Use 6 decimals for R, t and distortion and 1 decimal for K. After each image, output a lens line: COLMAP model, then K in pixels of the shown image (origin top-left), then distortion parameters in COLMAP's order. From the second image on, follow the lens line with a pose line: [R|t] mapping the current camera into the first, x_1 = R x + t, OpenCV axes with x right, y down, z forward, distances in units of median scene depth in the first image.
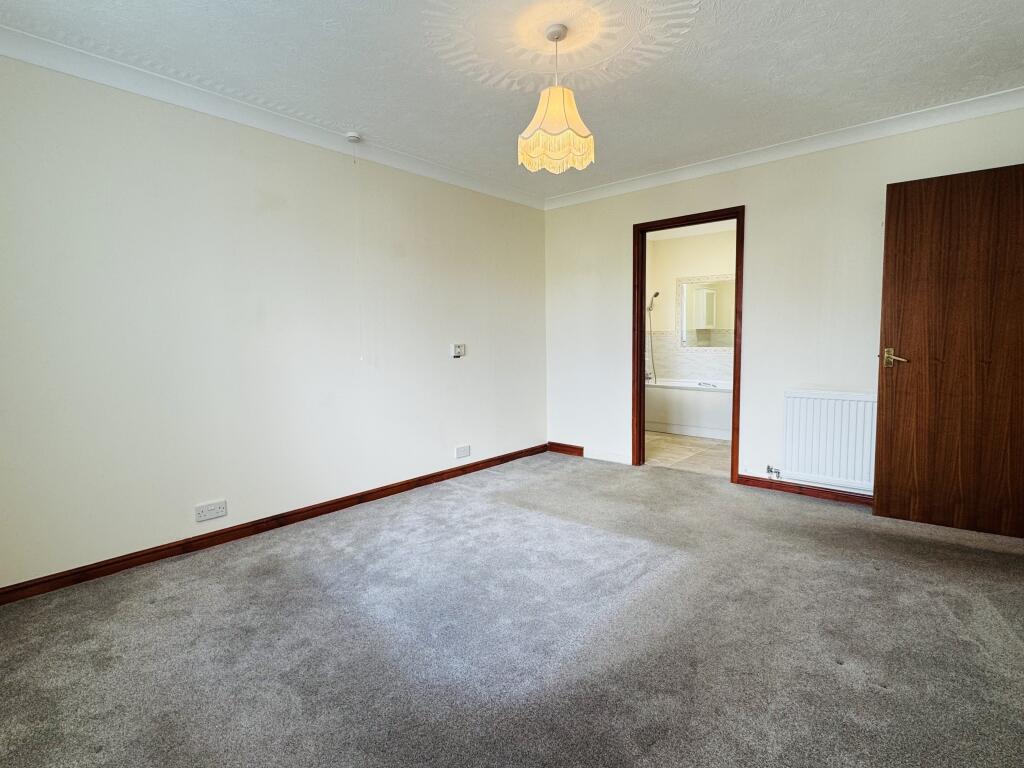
lens RADIAL K [[503.5, 0, 516.0], [0, 503.5, 378.4], [0, 0, 1]] dist [0.005453, 0.001528]
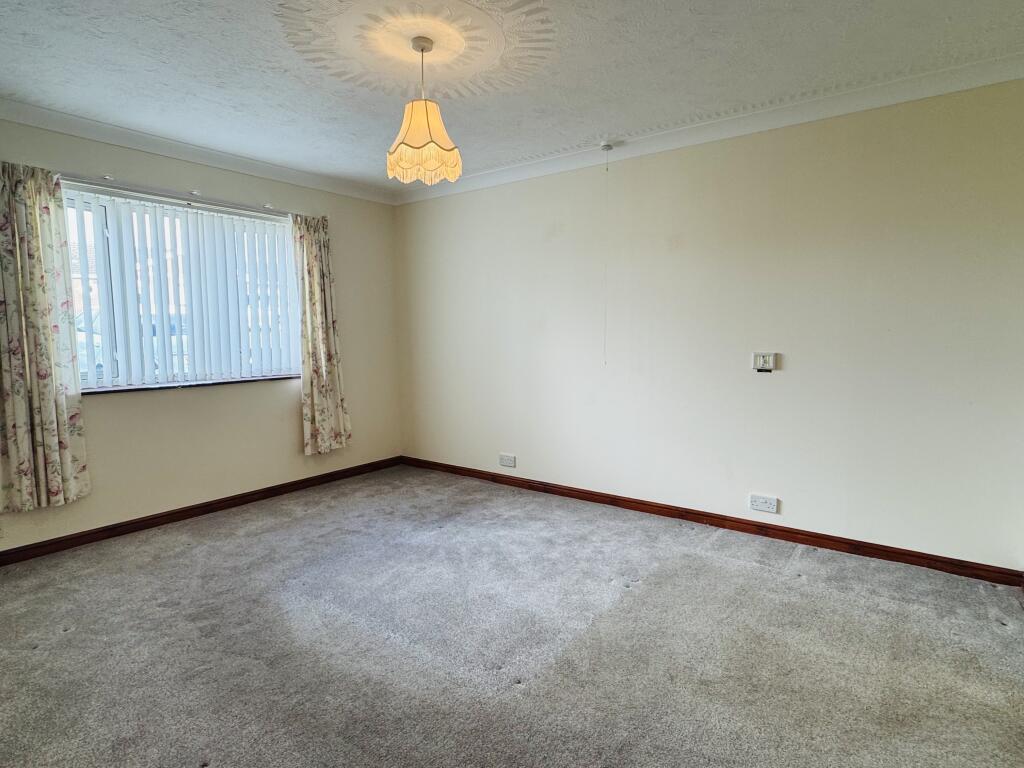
lens RADIAL K [[557.4, 0, 508.5], [0, 557.4, 384.7], [0, 0, 1]] dist [-0.001847, -0.000116]
pose [[0.078212, 0.109599, -0.990894, 0.655485], [-0.066771, 0.992283, 0.104482, -0.082694], [0.994698, 0.057991, 0.084926, 0.586933]]
